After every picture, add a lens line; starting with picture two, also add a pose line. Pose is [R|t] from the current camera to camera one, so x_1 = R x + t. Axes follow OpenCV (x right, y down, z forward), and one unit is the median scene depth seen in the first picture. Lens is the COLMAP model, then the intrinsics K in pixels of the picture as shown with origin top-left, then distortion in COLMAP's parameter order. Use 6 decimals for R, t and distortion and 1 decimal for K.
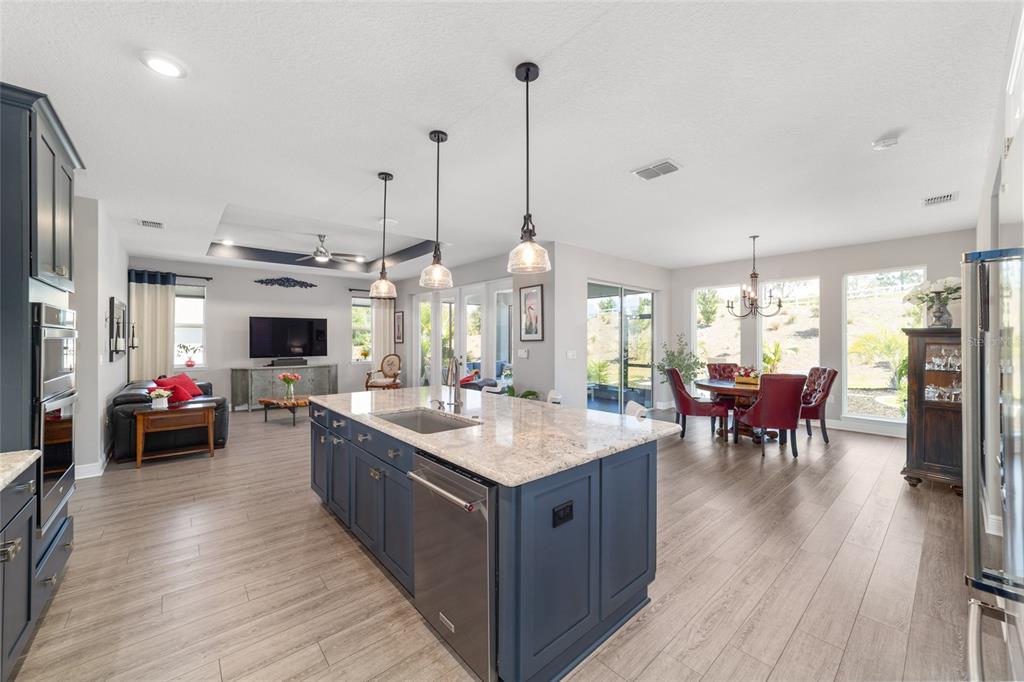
lens RADIAL K [[391.8, 0, 514.5], [0, 391.8, 340.2], [0, 0, 1]] dist [0.000758, 0.000705]
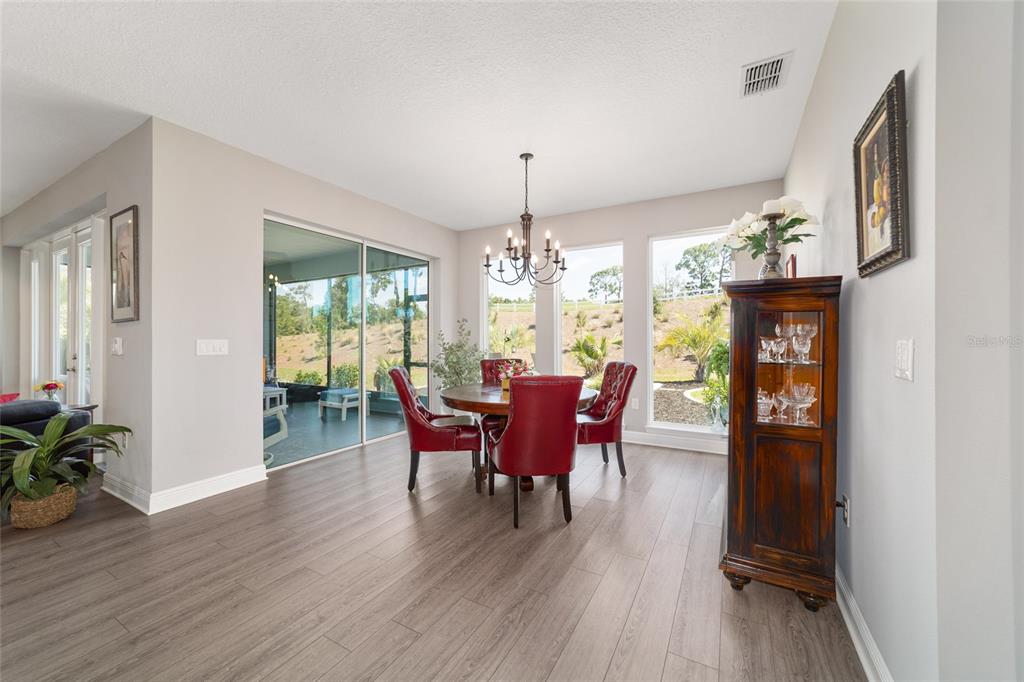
lens RADIAL K [[391.8, 0, 510.9], [0, 391.8, 339.3], [0, 0, 1]] dist [0.000758, 0.000705]
pose [[0.947265, -0.002370, 0.320442, 0.389598], [0.002265, 0.999997, 0.000702, 0.028430], [-0.320443, 0.000061, 0.947268, 0.417086]]
